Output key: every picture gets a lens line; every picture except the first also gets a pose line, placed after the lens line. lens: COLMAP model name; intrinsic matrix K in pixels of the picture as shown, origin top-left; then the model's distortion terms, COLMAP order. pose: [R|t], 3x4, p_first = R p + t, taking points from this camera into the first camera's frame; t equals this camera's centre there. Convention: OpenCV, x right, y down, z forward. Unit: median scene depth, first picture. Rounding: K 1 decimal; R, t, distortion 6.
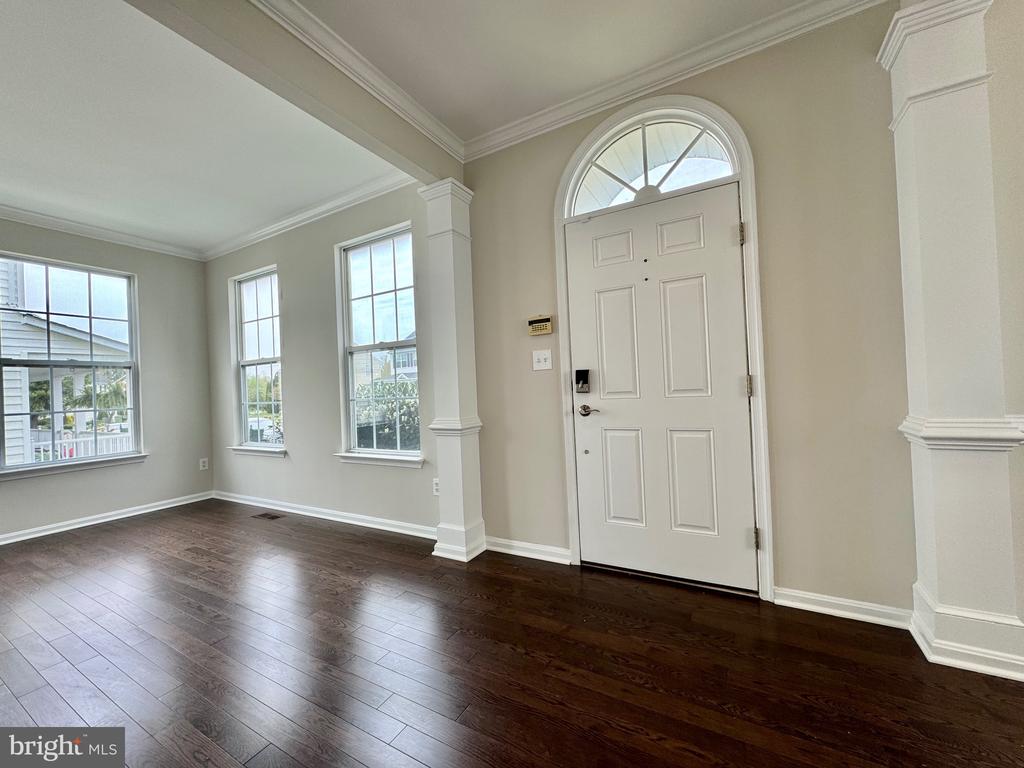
lens RADIAL K [[407.1, 0, 510.8], [0, 407.1, 382.7], [0, 0, 1]] dist [0.000468, 0.000322]
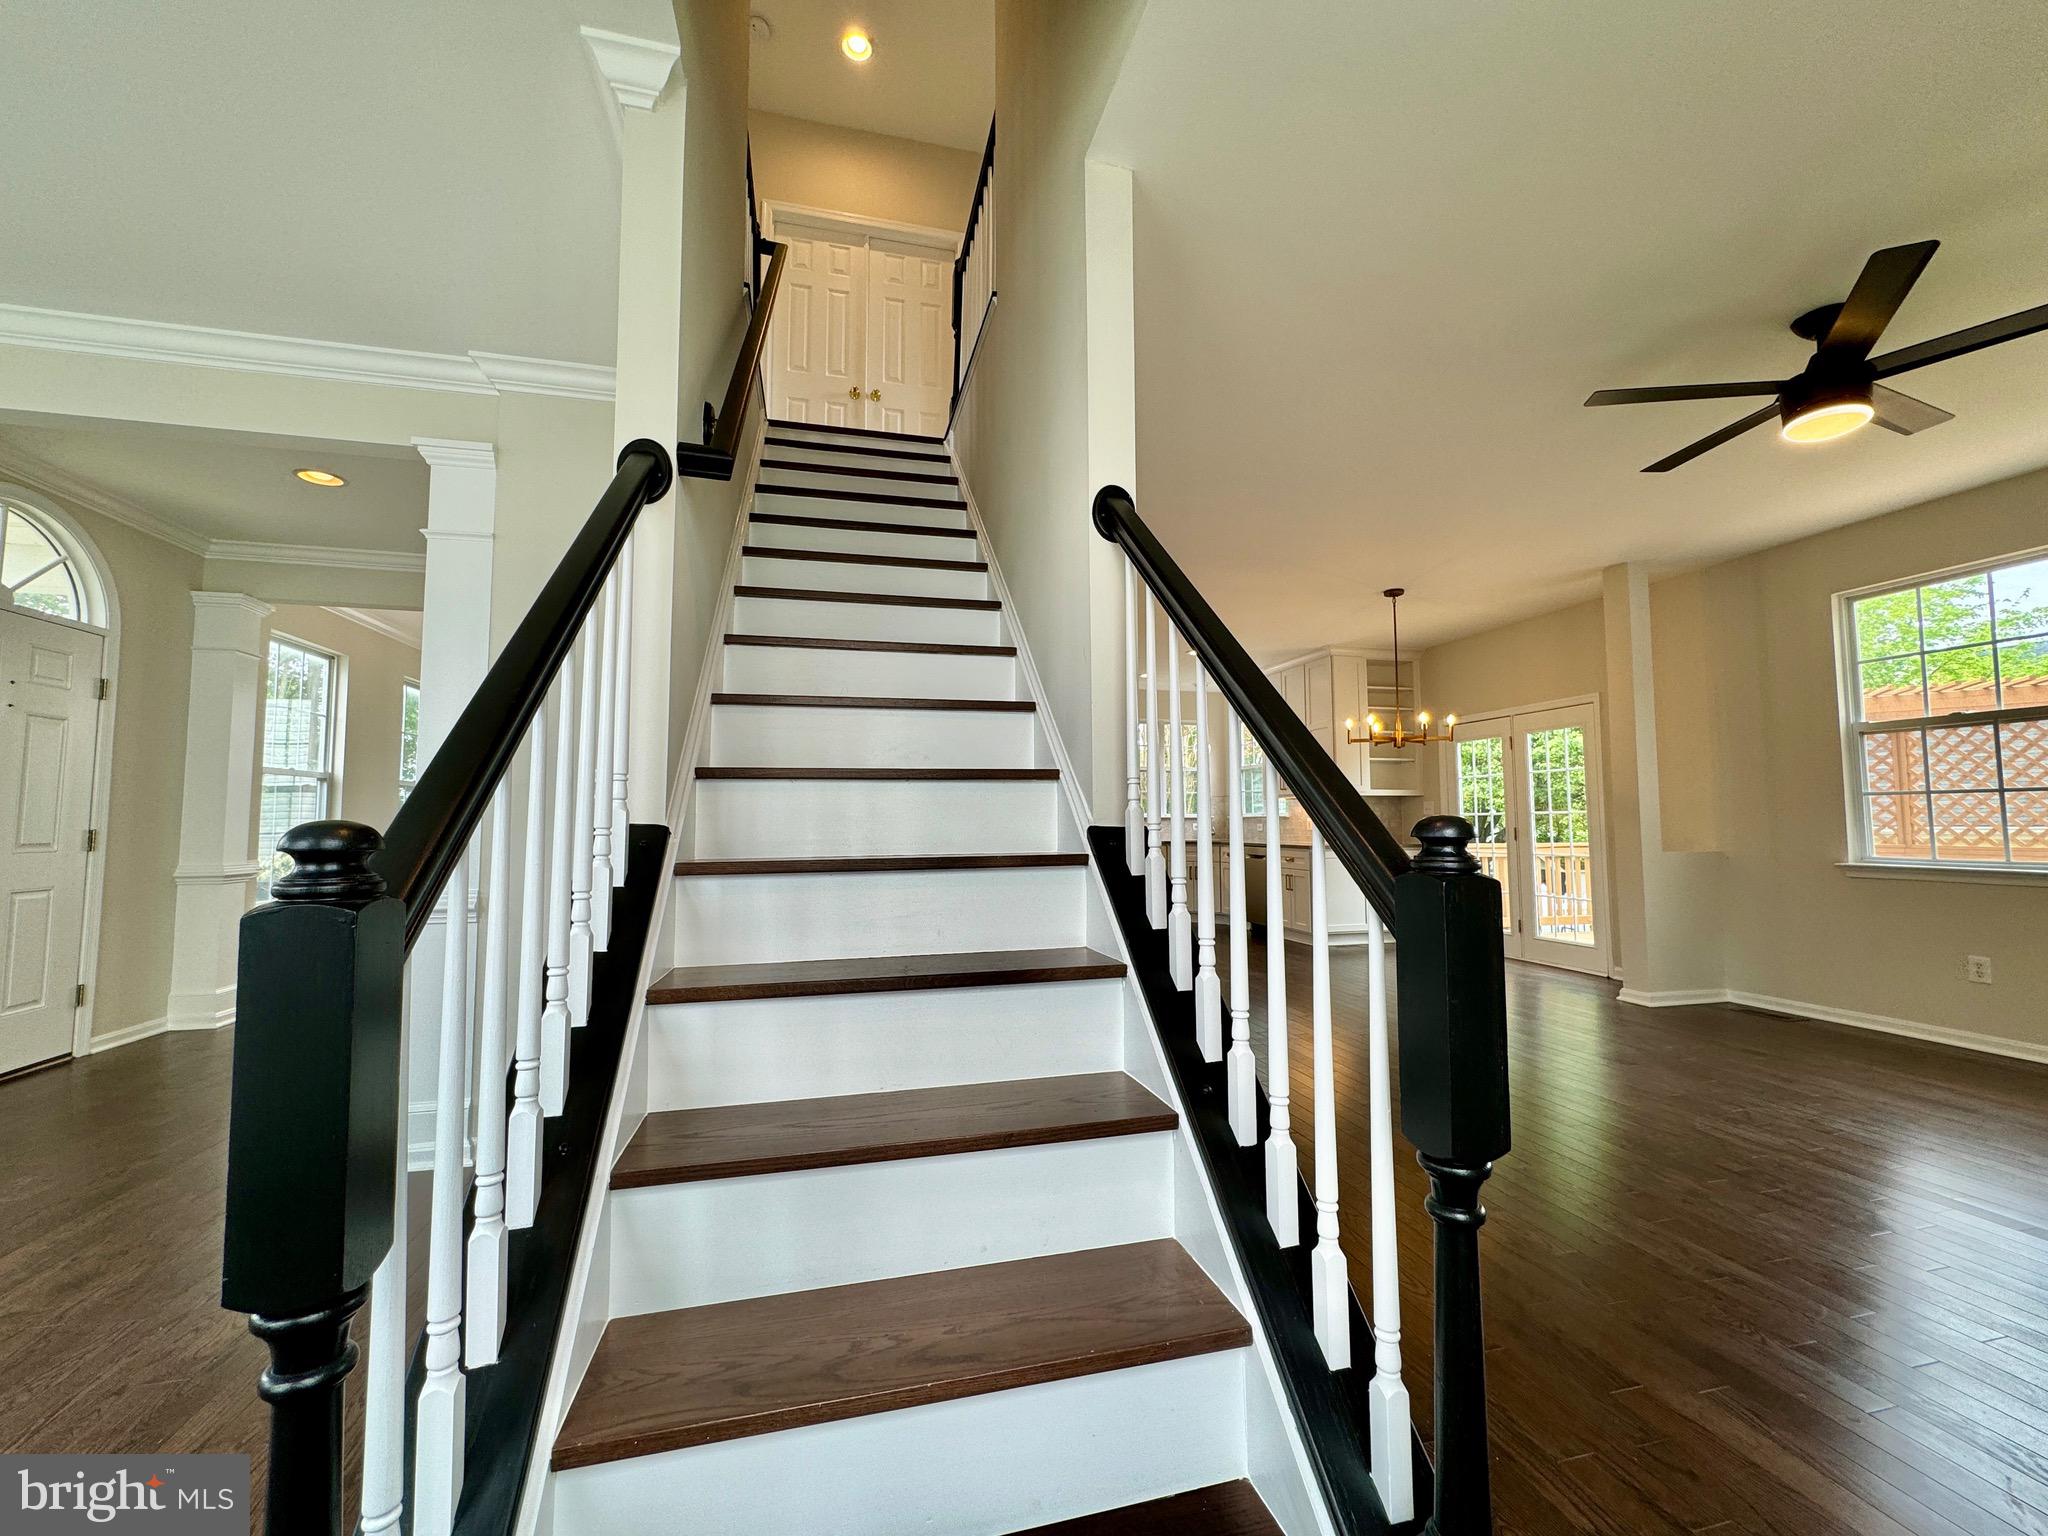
lens RADIAL K [[818.8, 0, 1024.0], [0, 818.8, 768.0], [0, 0, 1]] dist [-0.001040, 0.000012]
pose [[-0.682514, 0.101175, 0.723836, -2.037093], [0.032196, 0.993573, -0.108520, 0.102548], [-0.730163, -0.050762, -0.681385, 0.587598]]
